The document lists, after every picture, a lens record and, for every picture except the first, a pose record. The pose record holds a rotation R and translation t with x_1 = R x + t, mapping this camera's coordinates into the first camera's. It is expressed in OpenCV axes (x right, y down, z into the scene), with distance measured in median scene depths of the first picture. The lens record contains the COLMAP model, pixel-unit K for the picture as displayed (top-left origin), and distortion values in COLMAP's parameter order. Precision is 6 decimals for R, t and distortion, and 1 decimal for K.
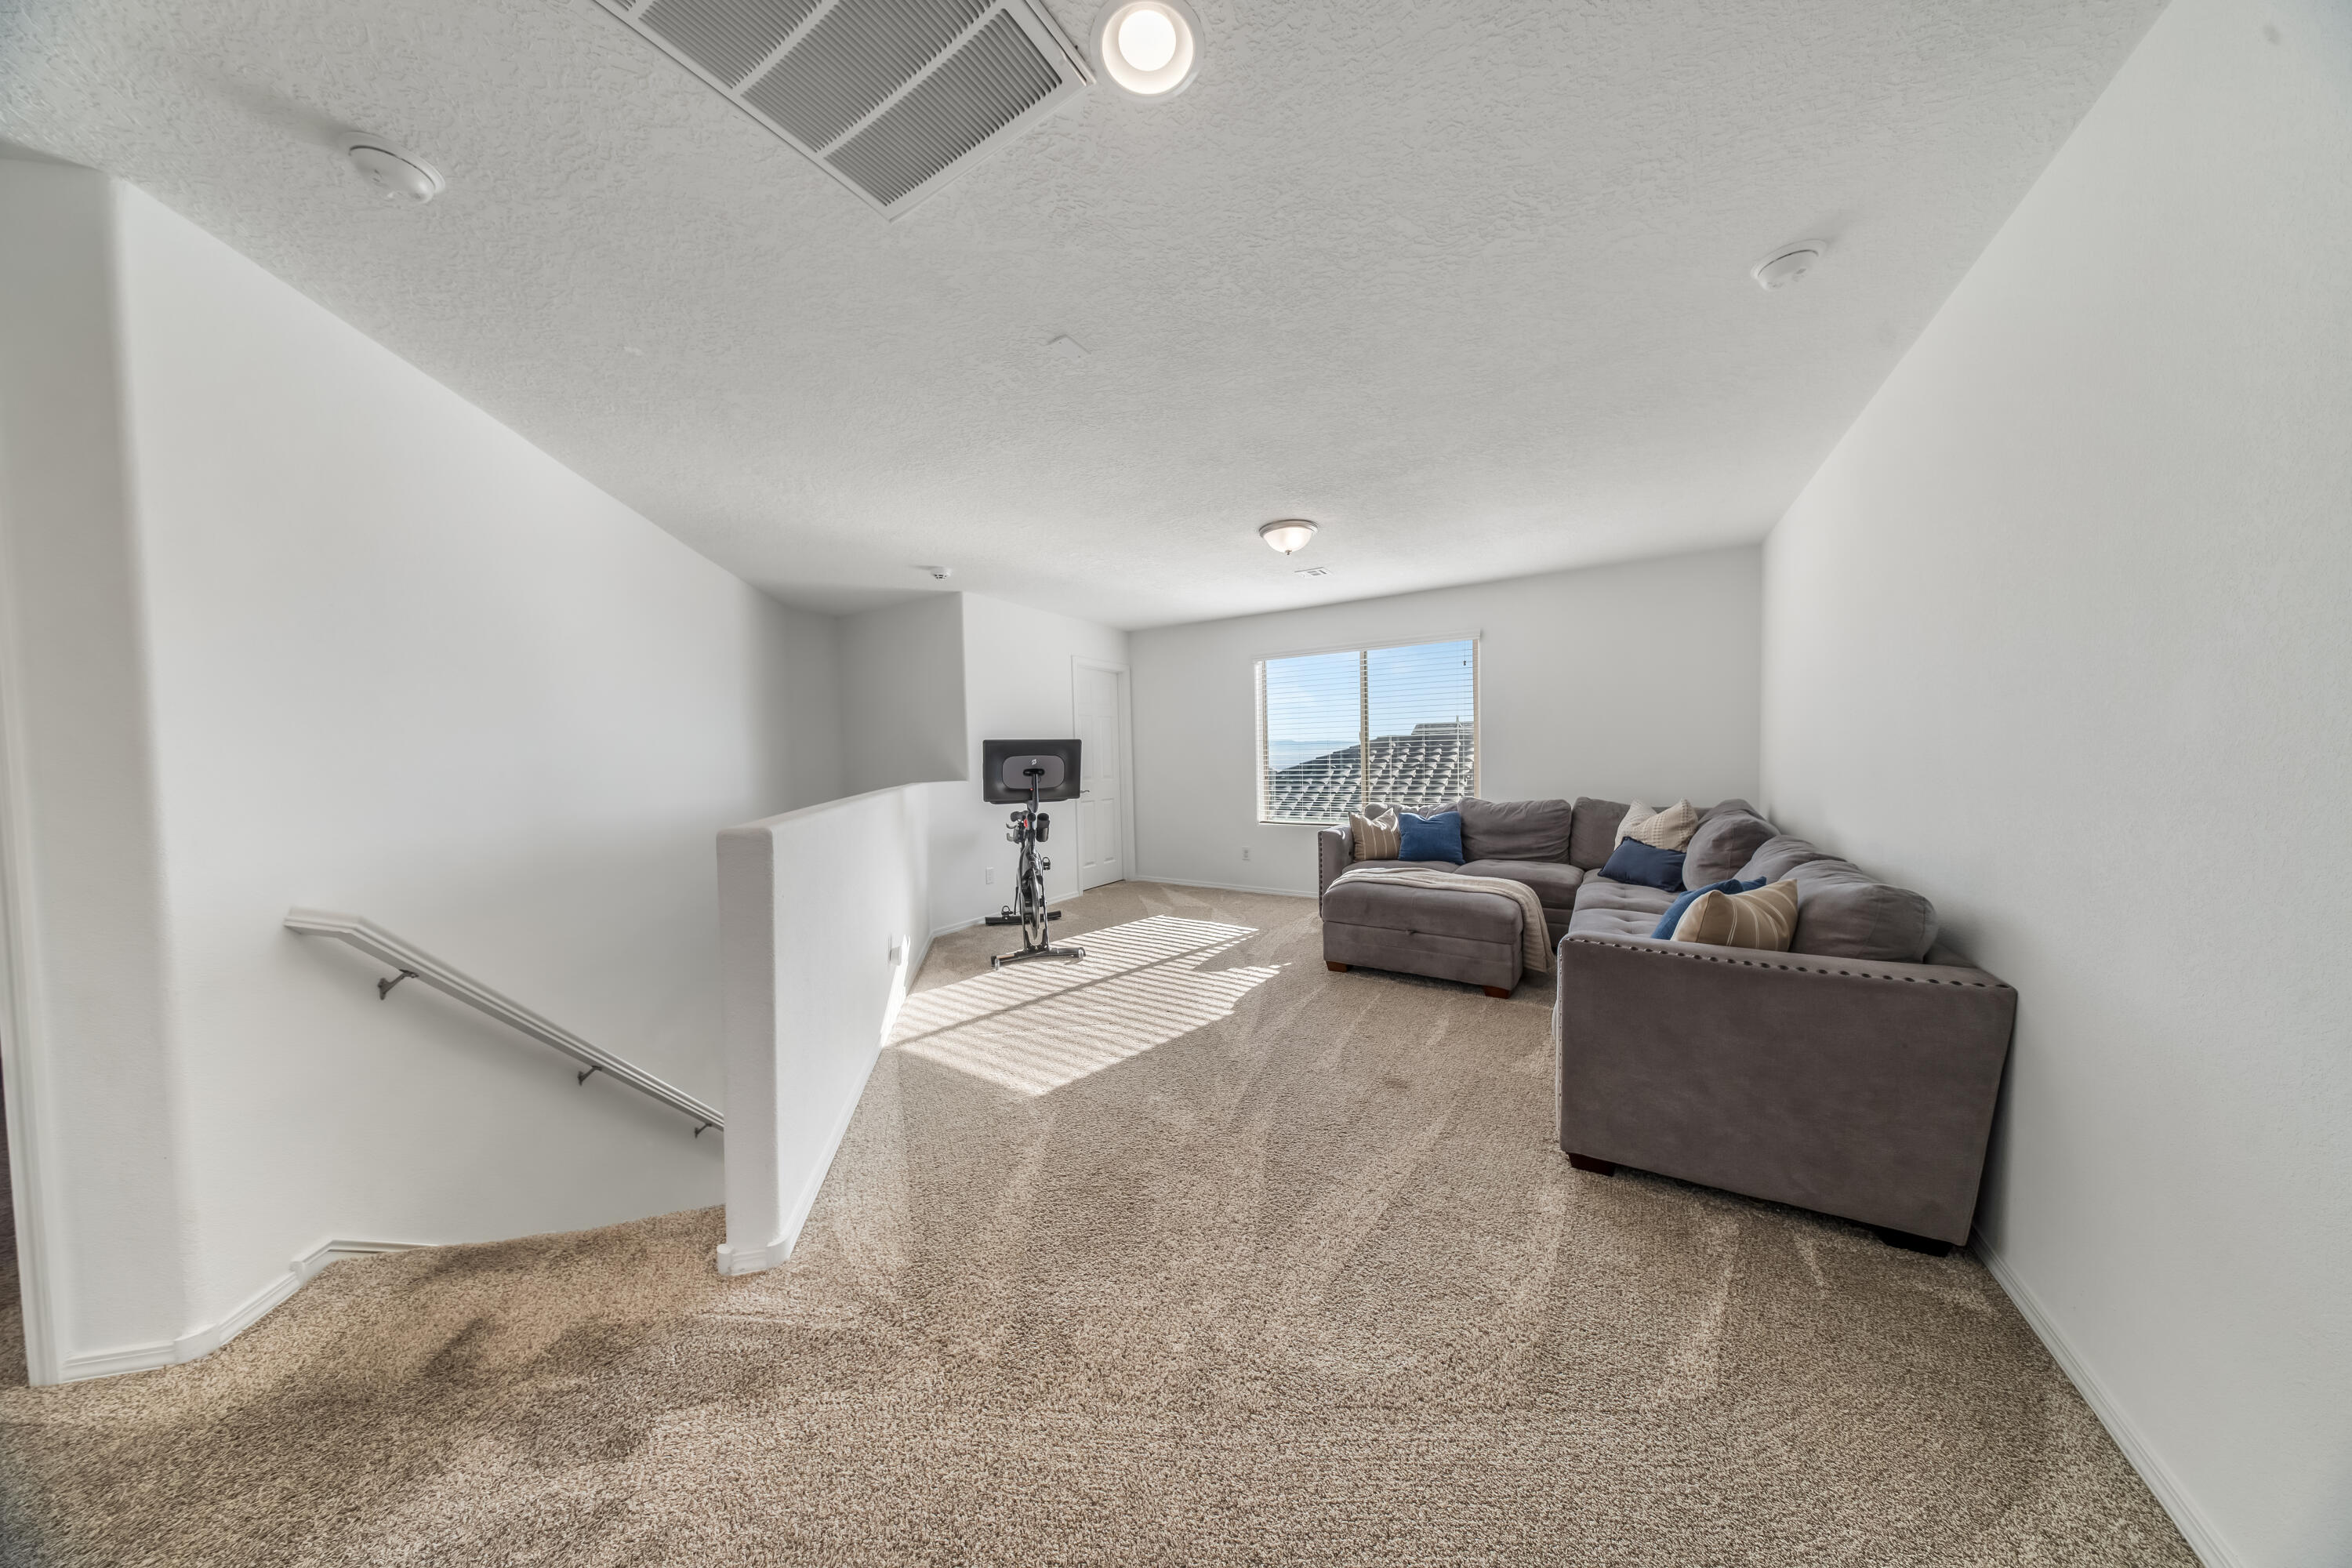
lens RADIAL K [[700.2, 0, 1181.9], [0, 700.2, 787.2], [0, 0, 1]] dist [0.000282, -0.000114]
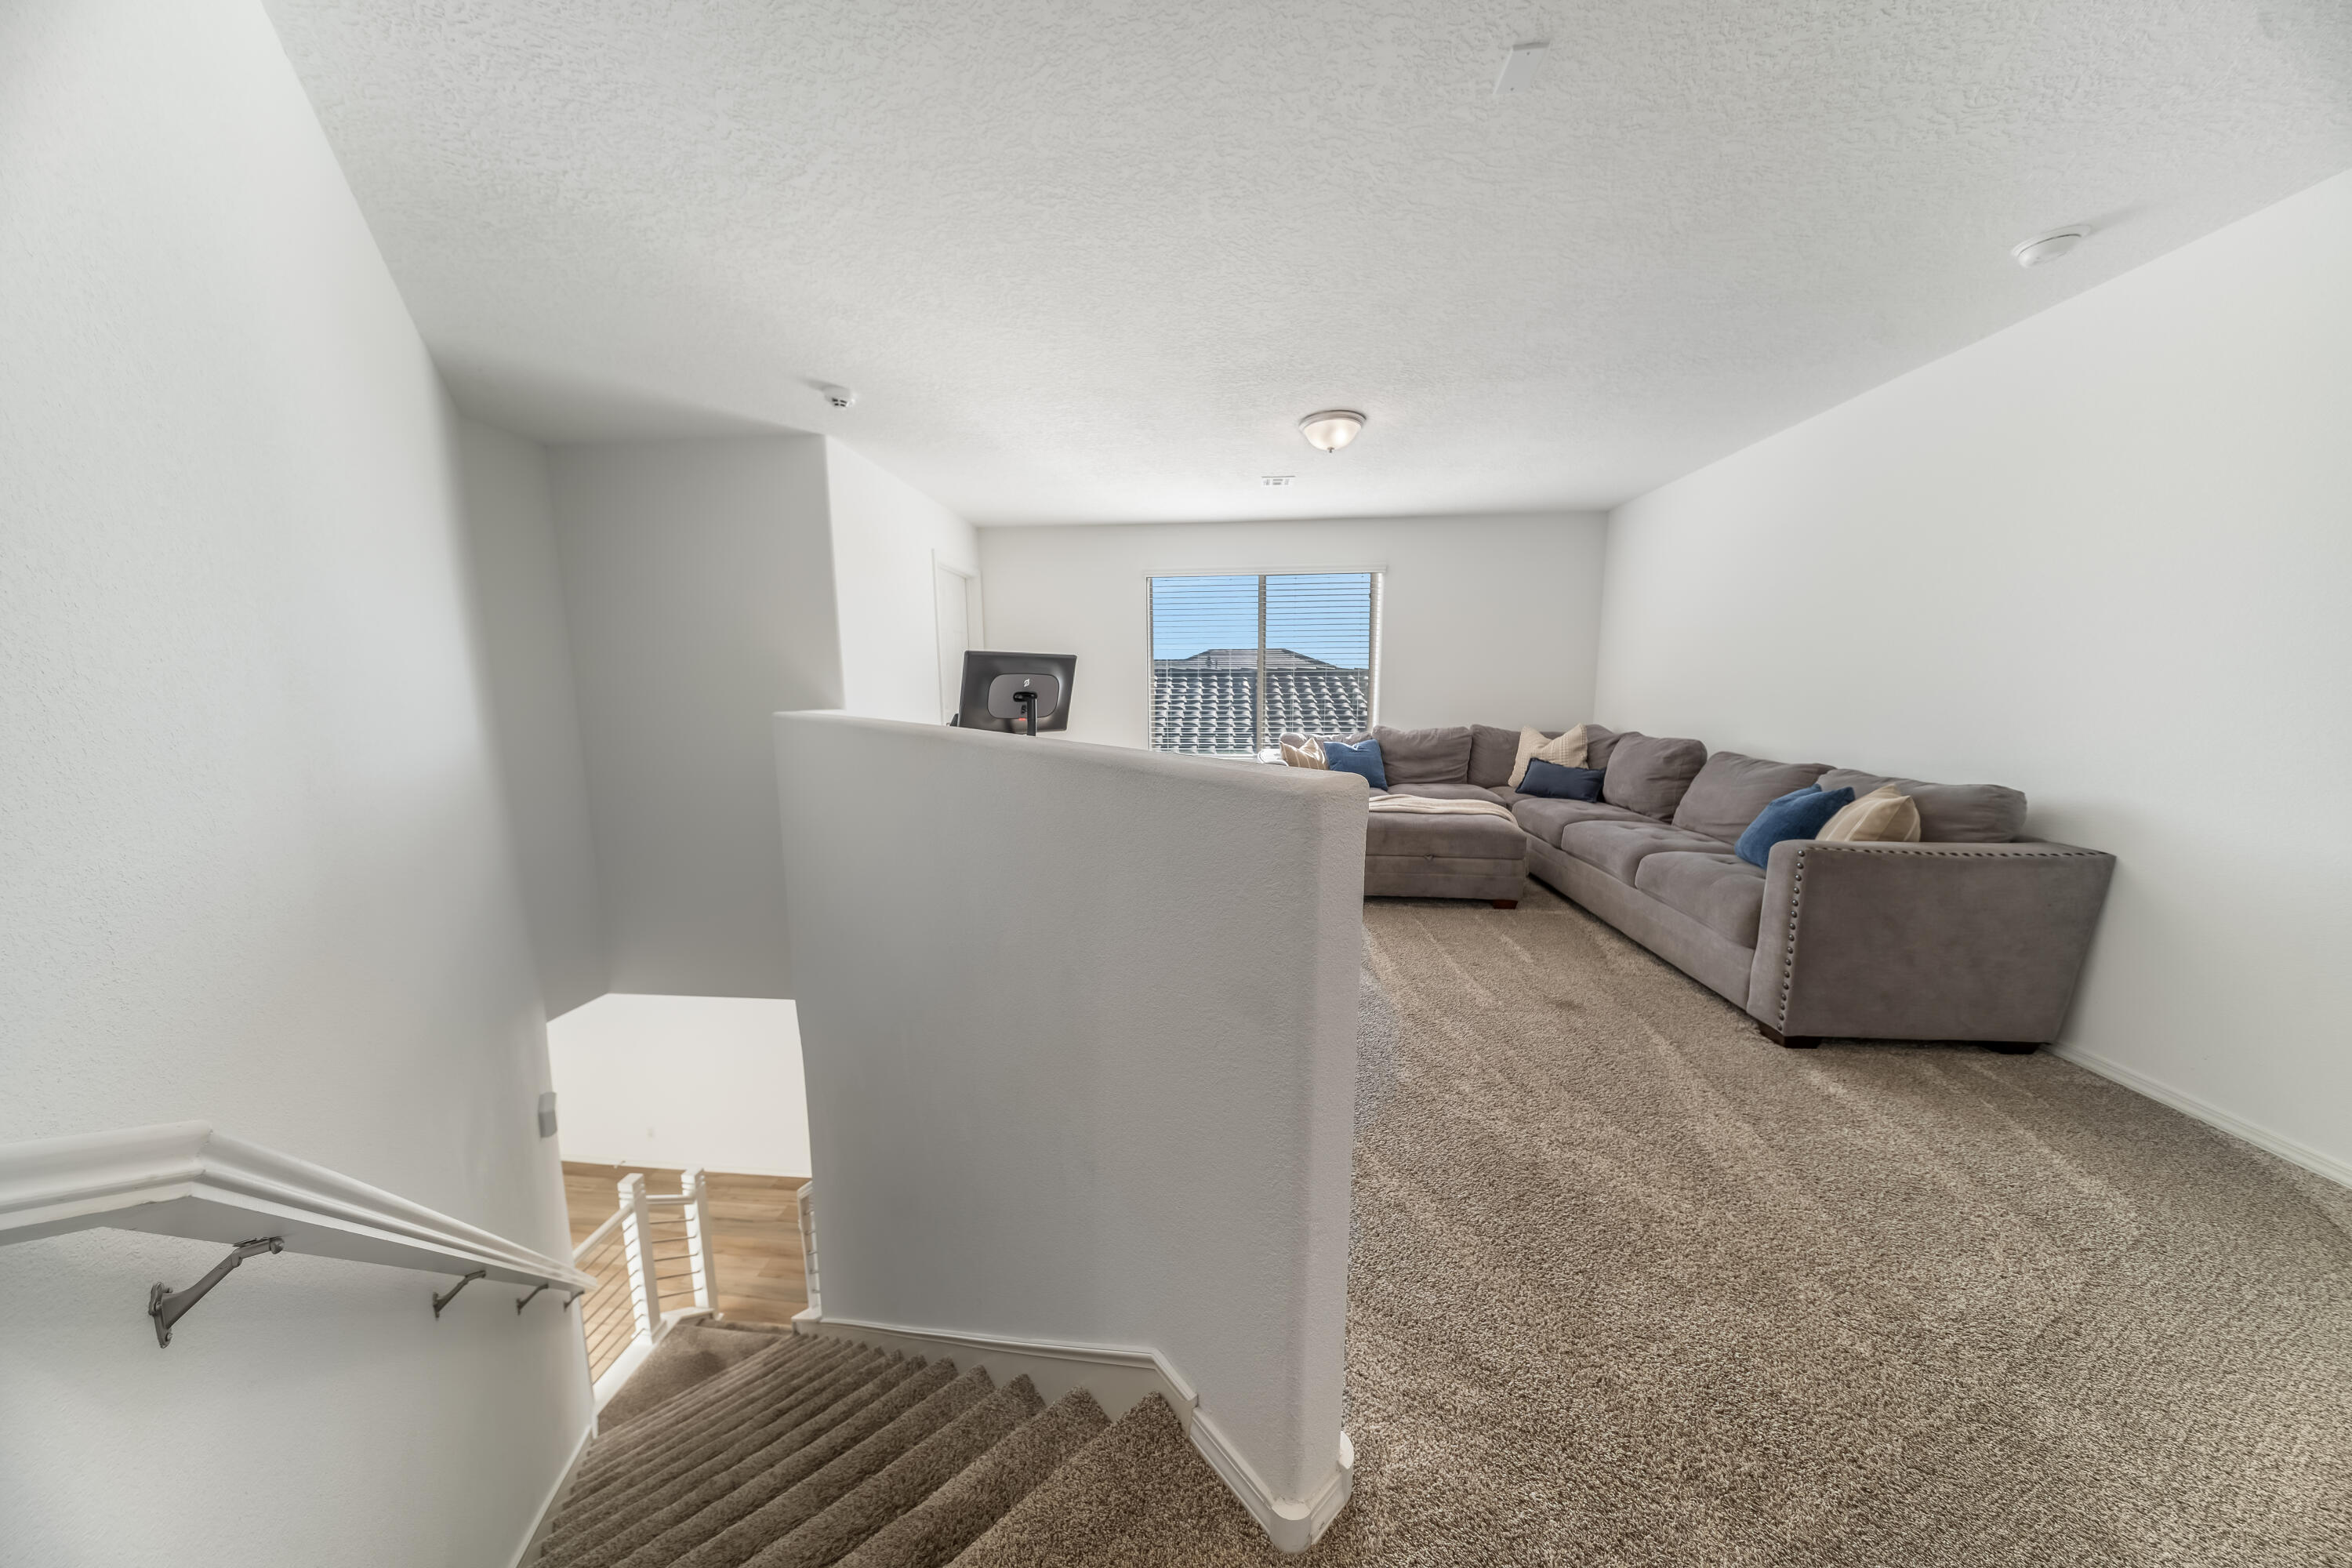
lens RADIAL K [[700.2, 0, 1175.5], [0, 700.2, 783.2], [0, 0, 1]] dist [0.000282, -0.000114]
pose [[0.889653, -0.046428, 0.454271, -0.454934], [0.006950, 0.996079, 0.088192, 0.007238], [-0.456584, -0.075304, 0.886488, 0.271986]]
